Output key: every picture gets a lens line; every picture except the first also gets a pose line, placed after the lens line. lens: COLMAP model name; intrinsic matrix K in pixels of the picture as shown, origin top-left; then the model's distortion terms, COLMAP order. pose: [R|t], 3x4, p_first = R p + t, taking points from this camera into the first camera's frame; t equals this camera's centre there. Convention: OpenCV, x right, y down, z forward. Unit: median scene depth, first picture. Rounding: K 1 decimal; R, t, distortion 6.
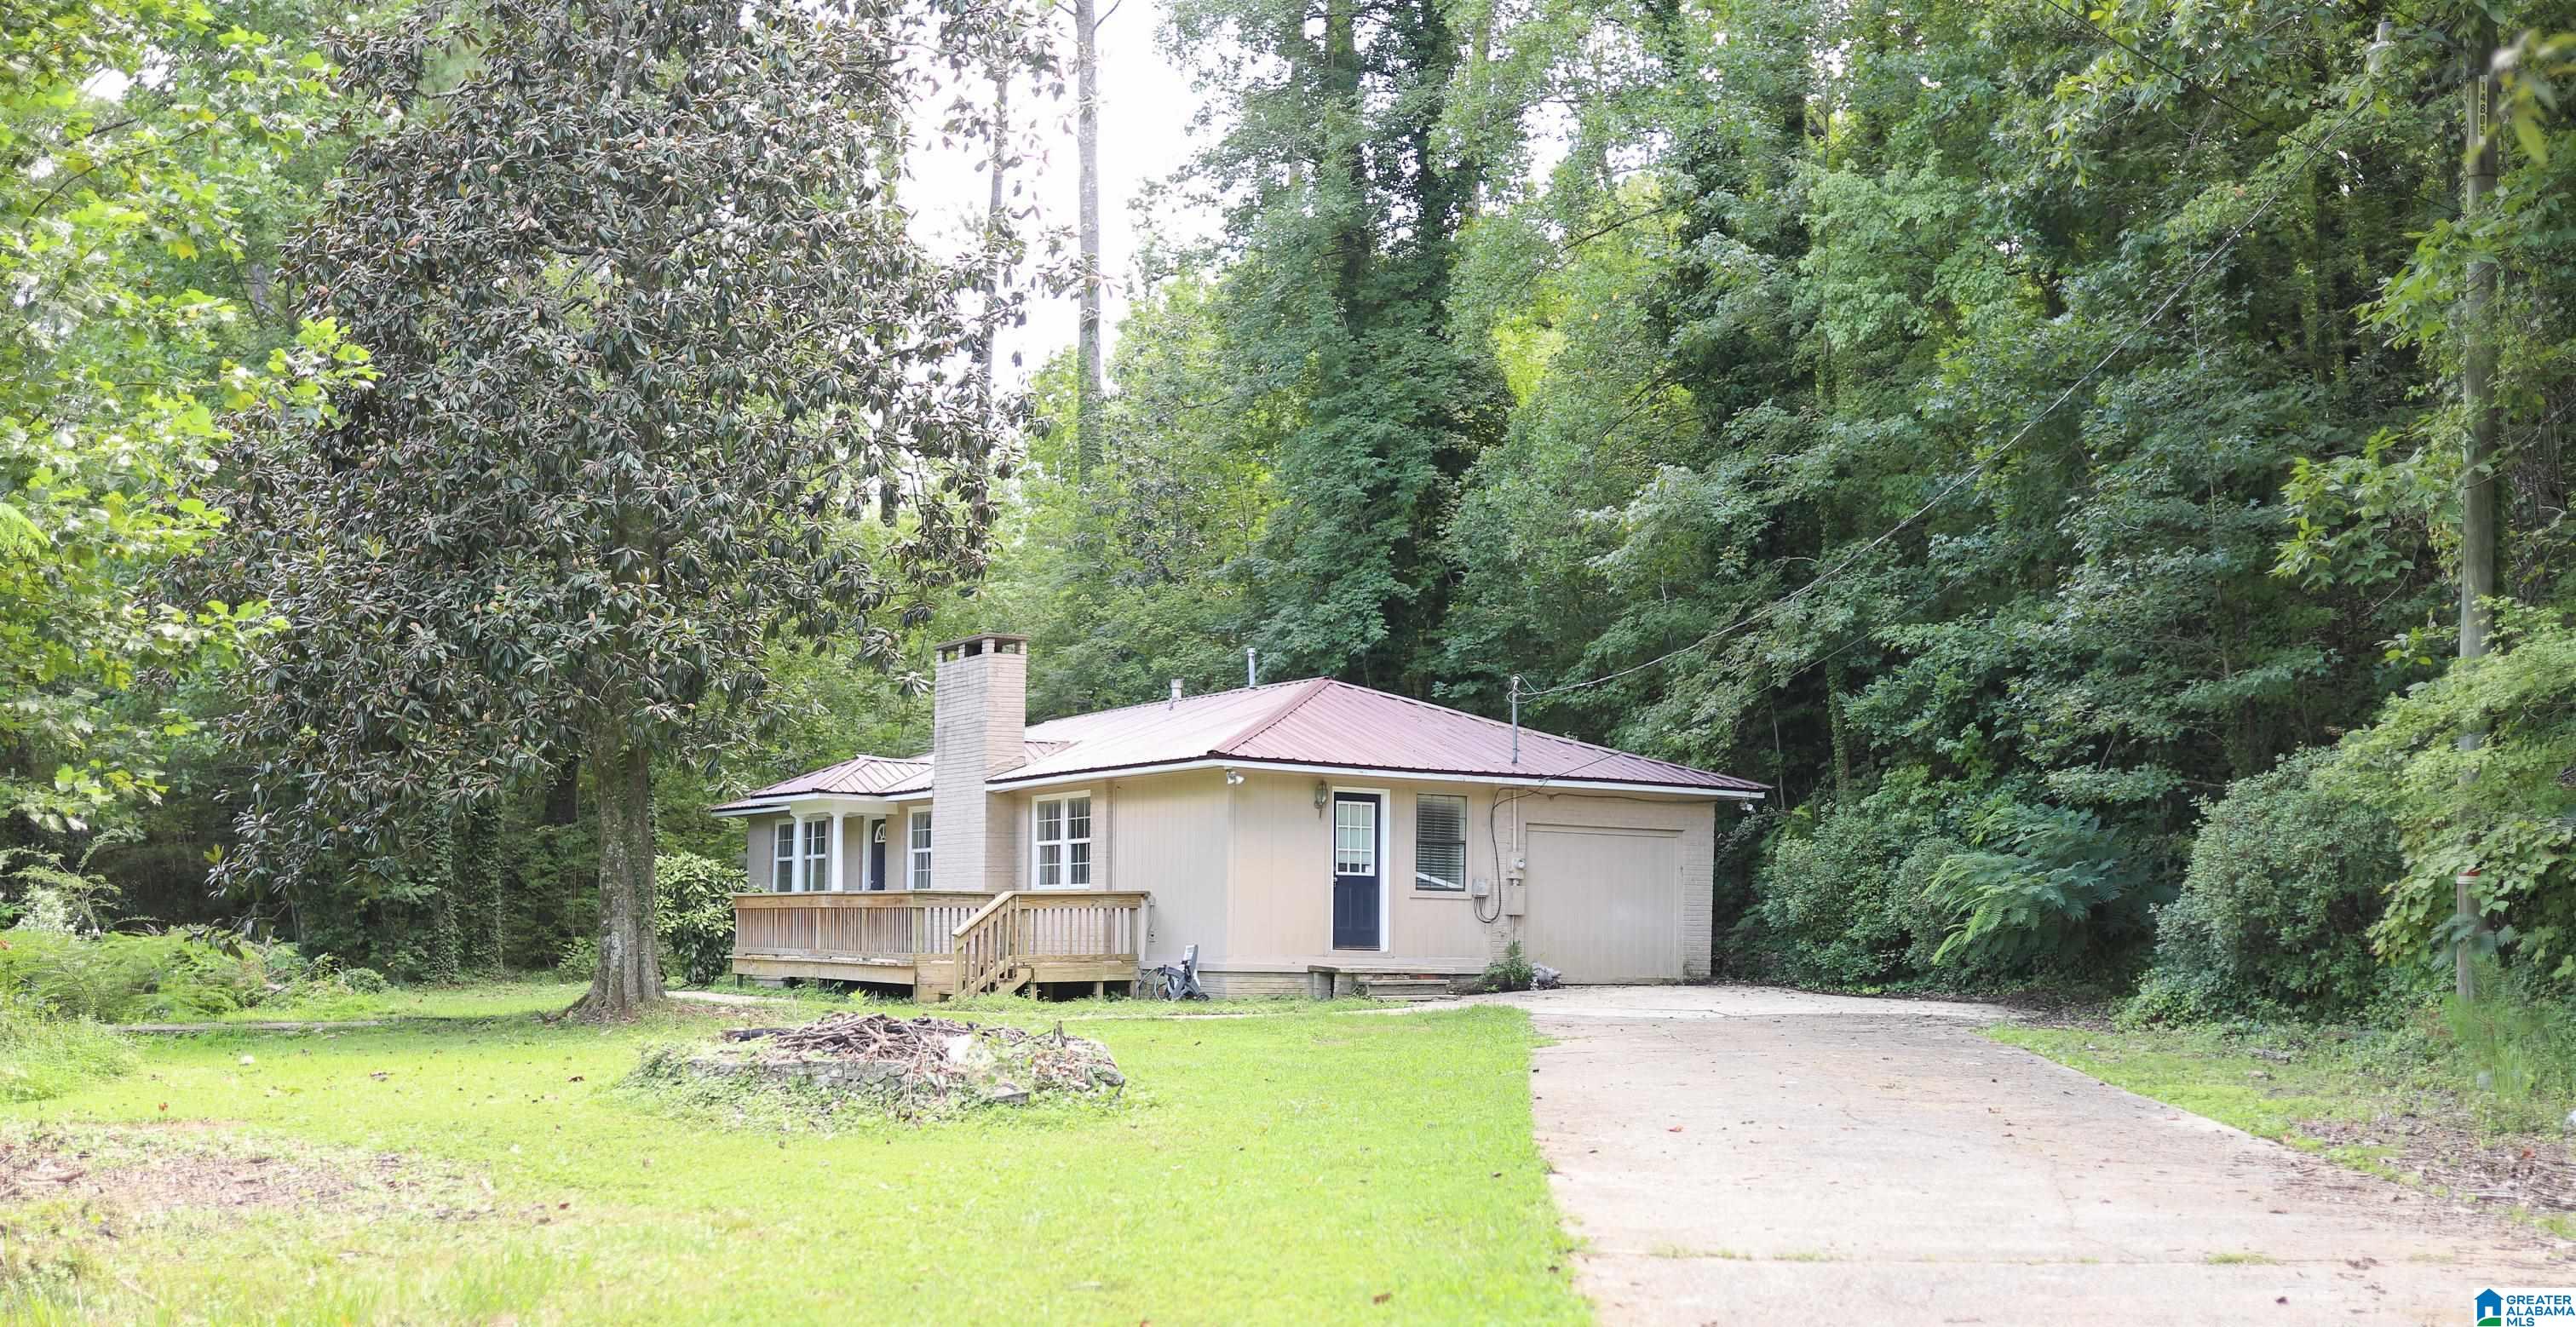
lens RADIAL K [[2505.3, 0, 1294.4], [0, 2505.3, 915.0], [0, 0, 1]] dist [-0.032230, 0.037683]
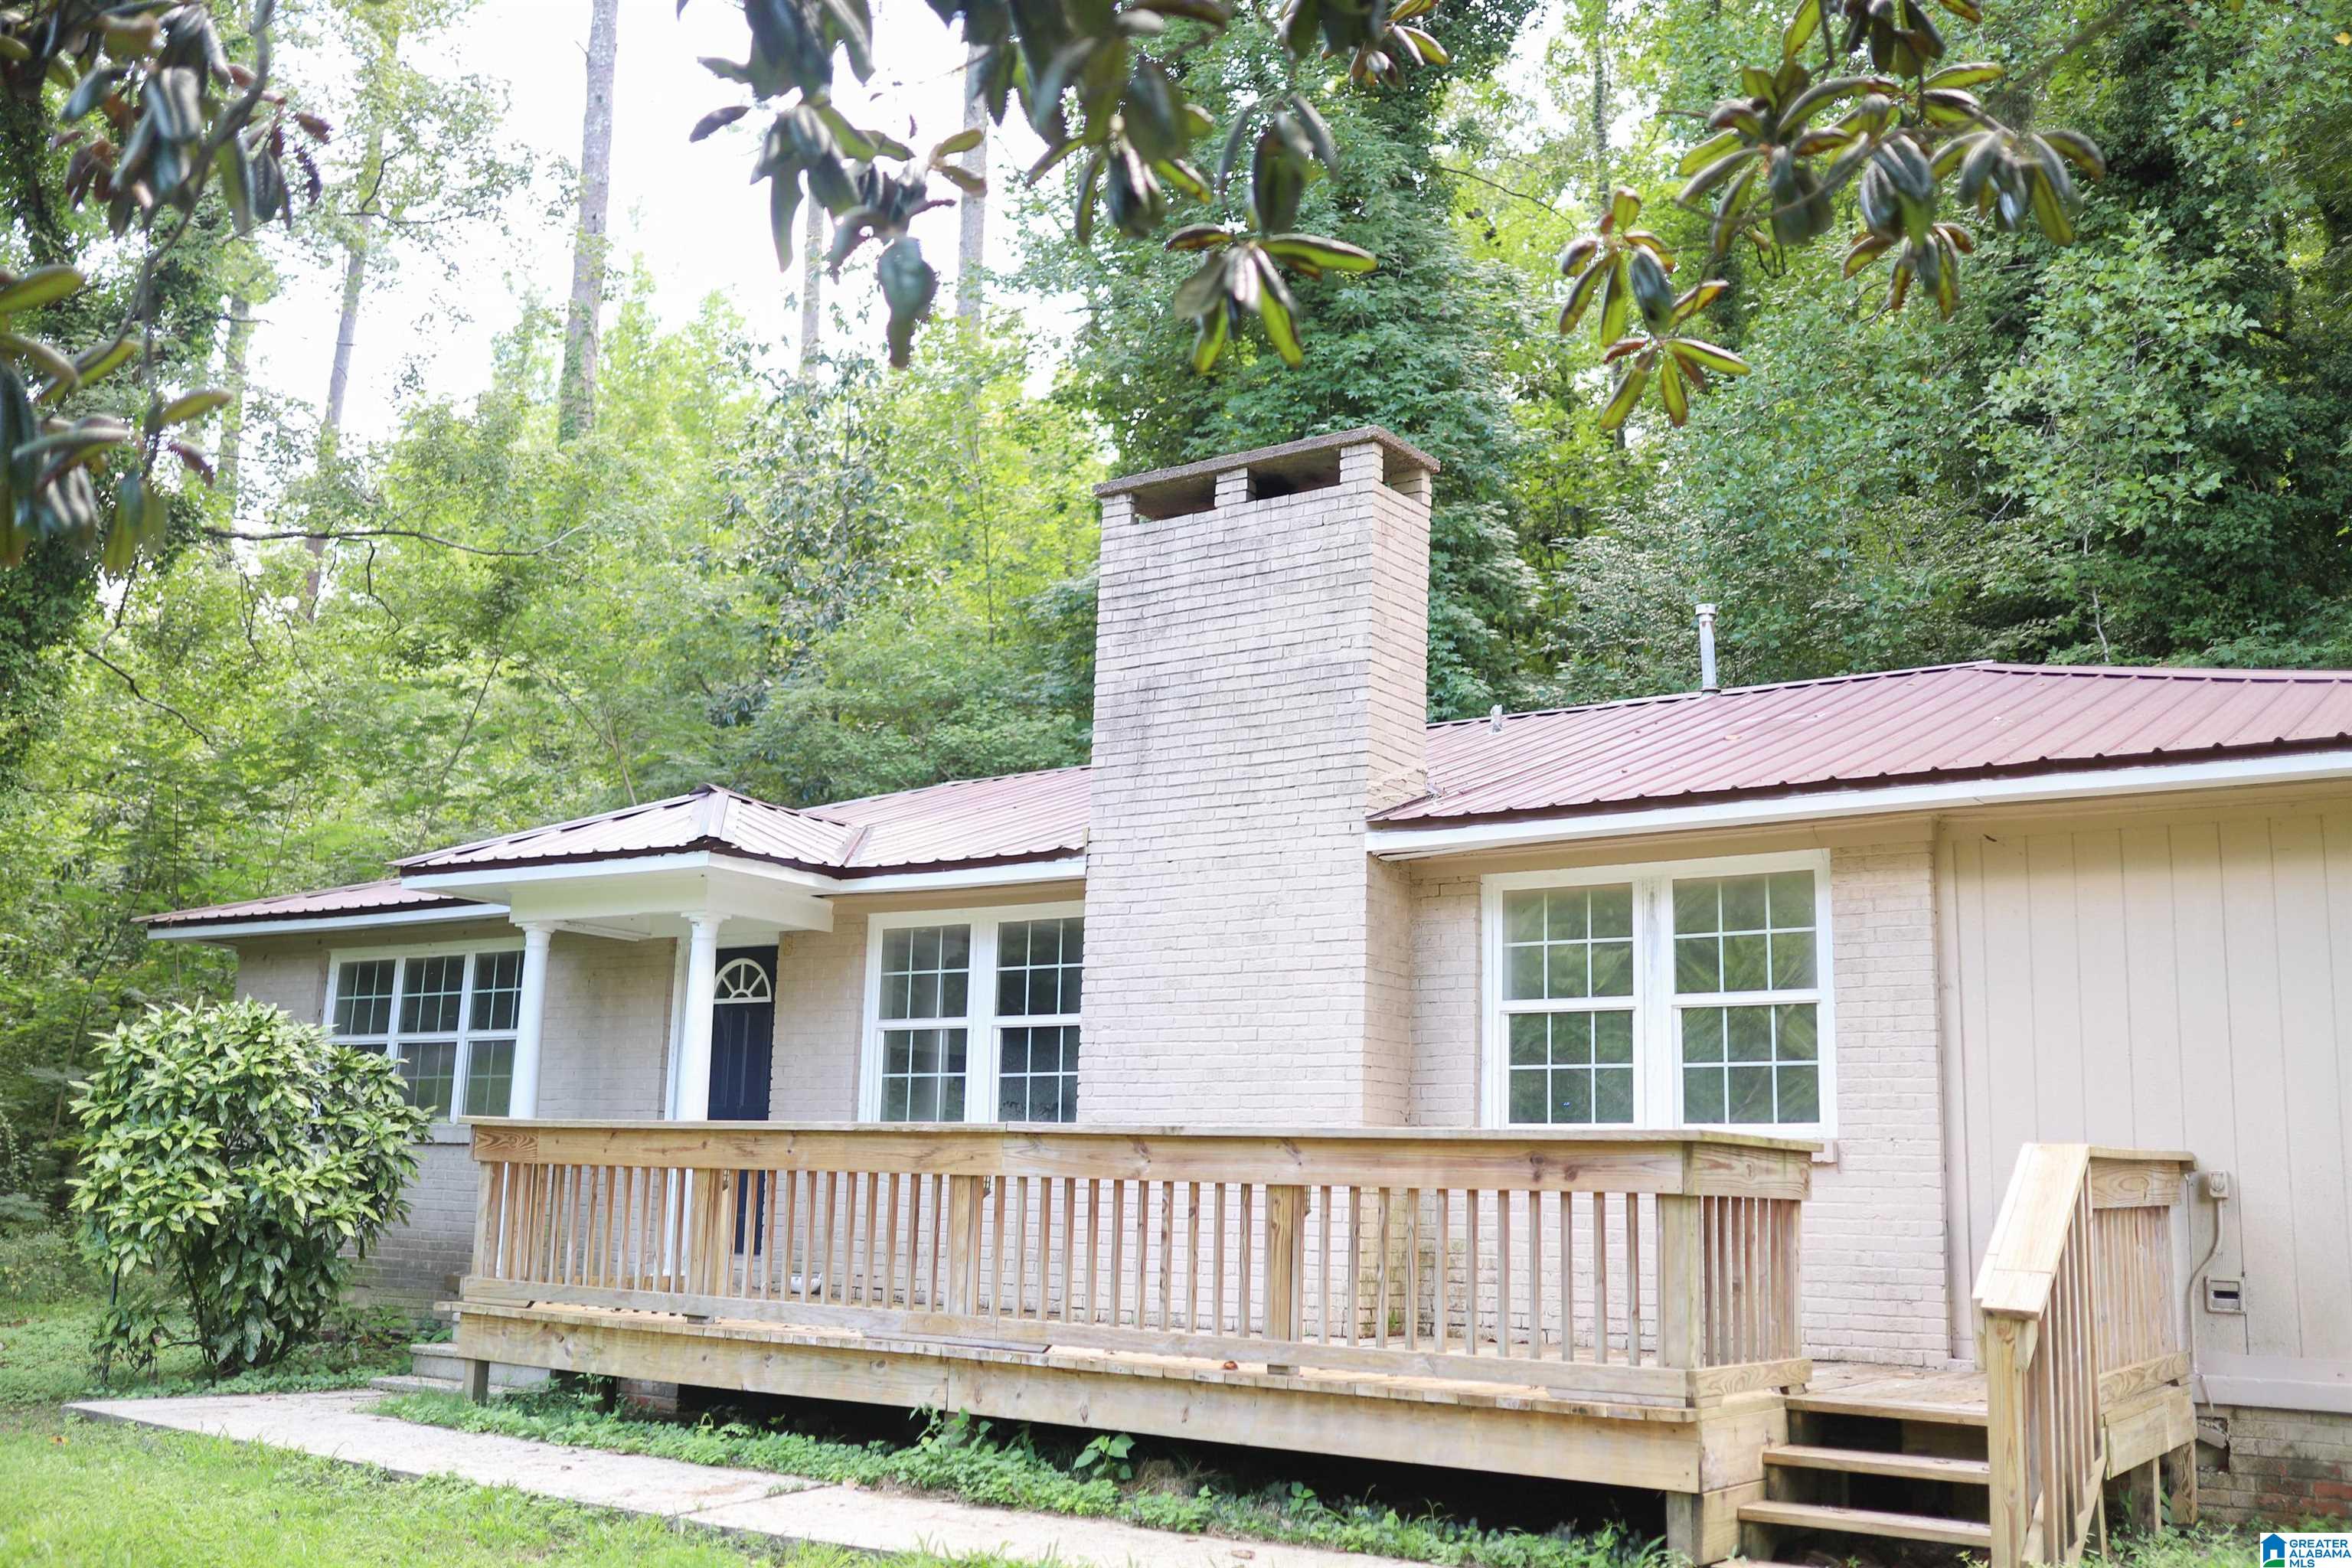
lens RADIAL K [[2222.4, 0, 1170.2], [0, 2222.4, 779.3], [0, 0, 1]] dist [-0.066995, 0.106834]
pose [[0.927462, 0.087694, 0.363489, -0.252834], [-0.024181, 0.984141, -0.175732, -0.003463], [-0.373135, 0.154196, 0.914874, 0.688849]]
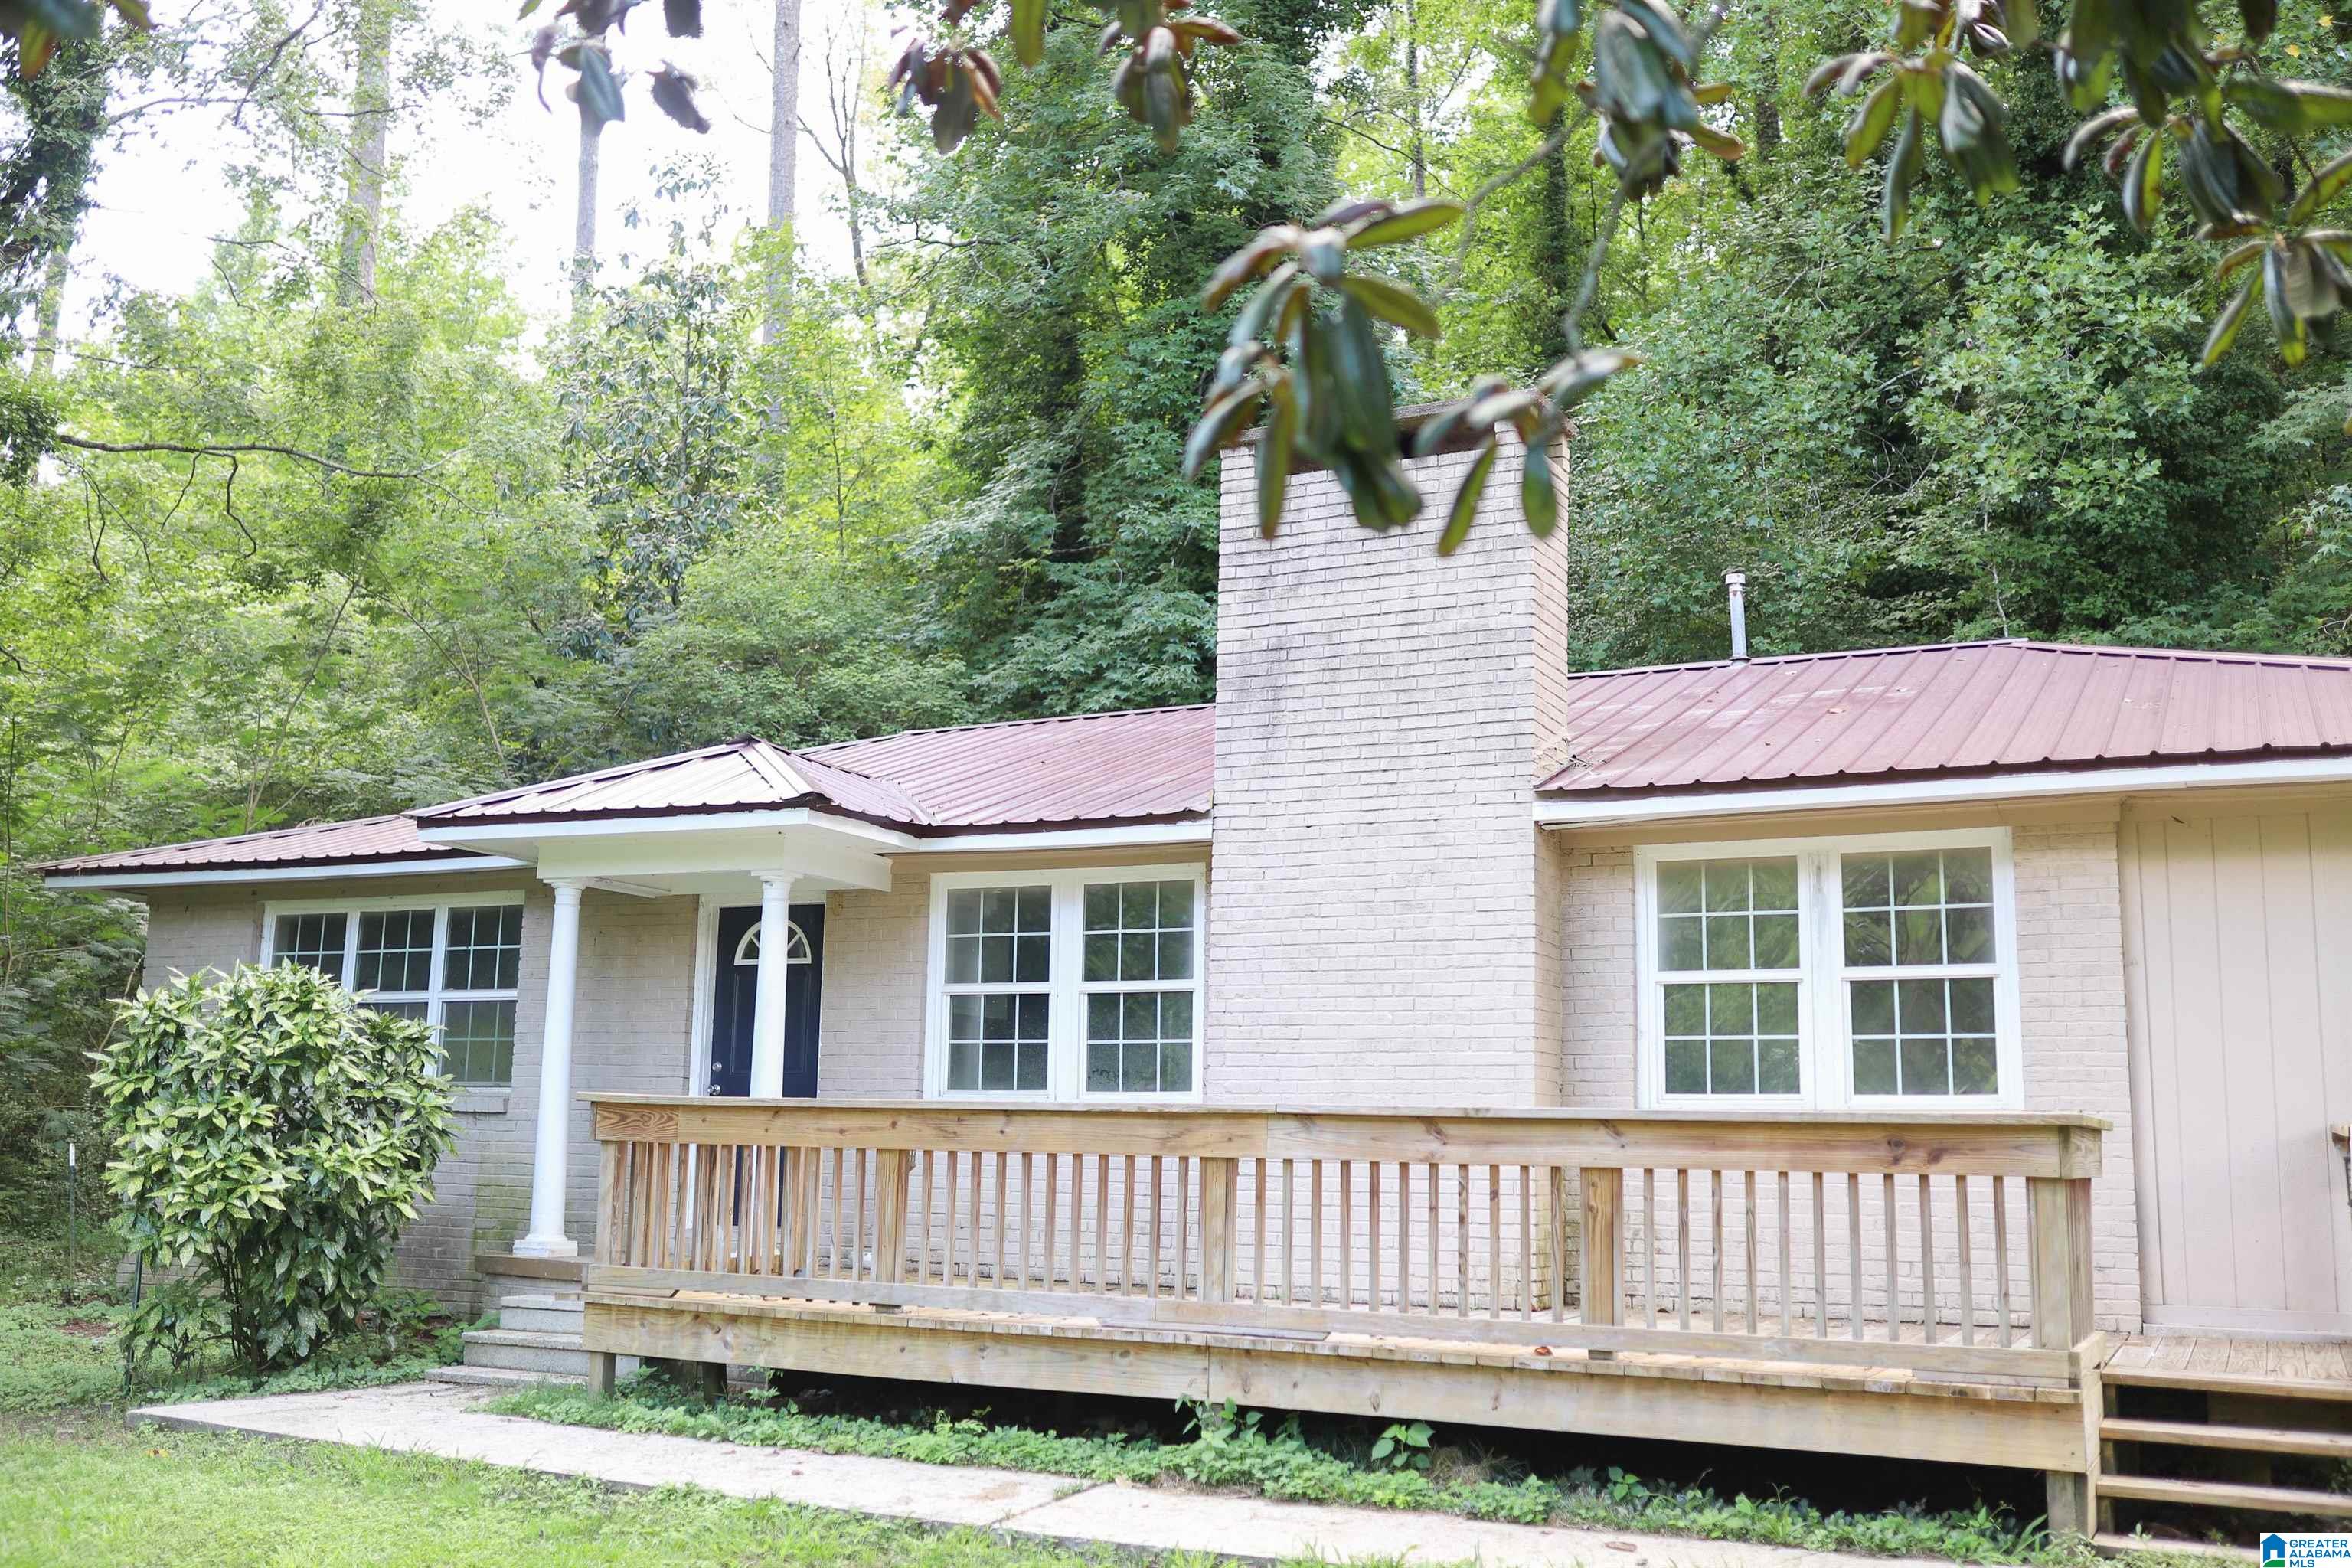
lens RADIAL K [[2222.4, 0, 1170.2], [0, 2222.4, 779.3], [0, 0, 1]] dist [-0.066995, 0.106834]
pose [[0.861367, 0.092050, 0.499573, -0.309076], [-0.017595, 0.988261, -0.151757, -0.006862], [-0.507678, 0.121929, 0.852875, 0.726067]]
